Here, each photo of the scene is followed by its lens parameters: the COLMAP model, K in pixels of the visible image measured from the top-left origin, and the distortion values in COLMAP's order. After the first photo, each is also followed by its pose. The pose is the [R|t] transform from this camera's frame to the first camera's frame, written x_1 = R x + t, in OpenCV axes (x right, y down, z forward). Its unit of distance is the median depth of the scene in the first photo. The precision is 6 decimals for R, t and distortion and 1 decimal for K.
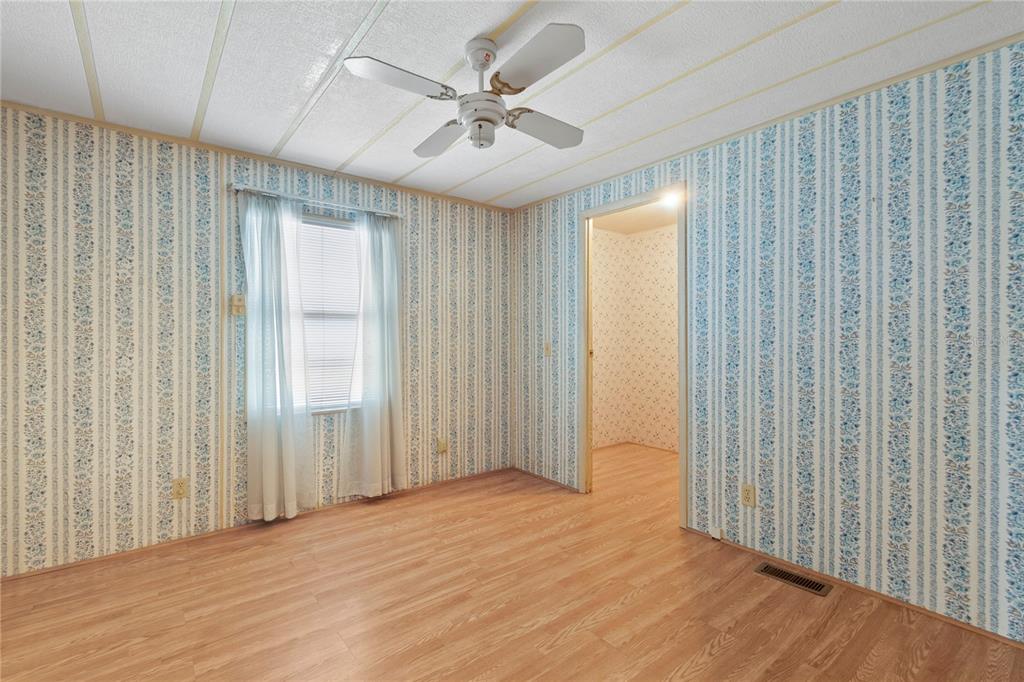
lens RADIAL K [[452.9, 0, 510.6], [0, 452.9, 336.3], [0, 0, 1]] dist [-0.002226, -0.001041]
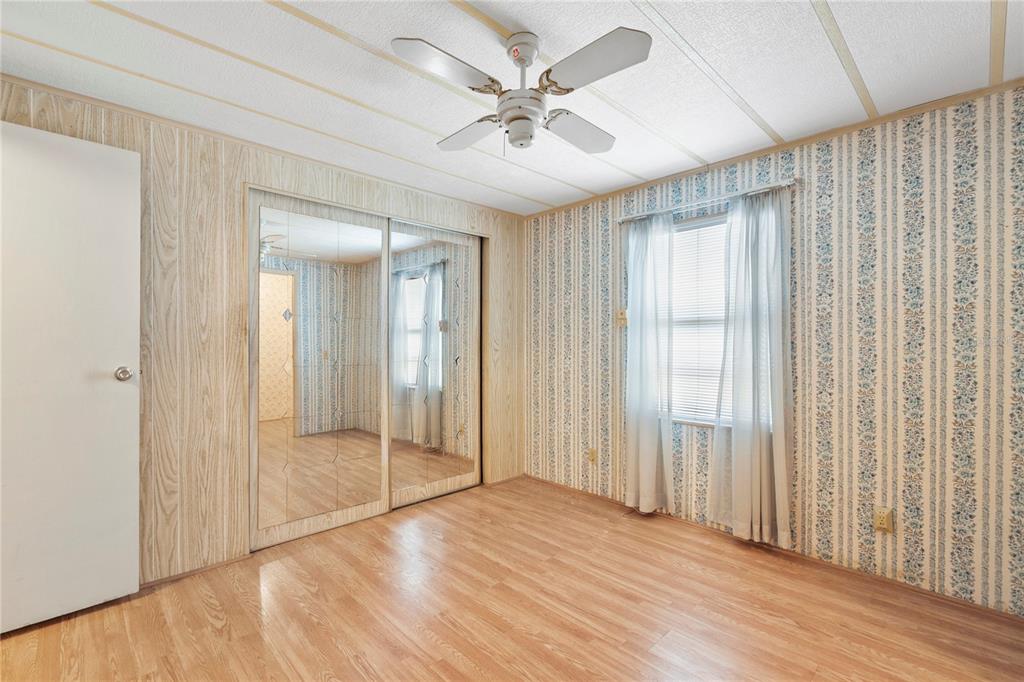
lens RADIAL K [[452.9, 0, 487.7], [0, 452.9, 348.7], [0, 0, 1]] dist [-0.002226, -0.001041]
pose [[0.080179, 0.006146, -0.996762, 0.512526], [-0.004083, 0.999975, 0.005837, 0.005850], [0.996772, 0.003601, 0.080202, 0.496283]]
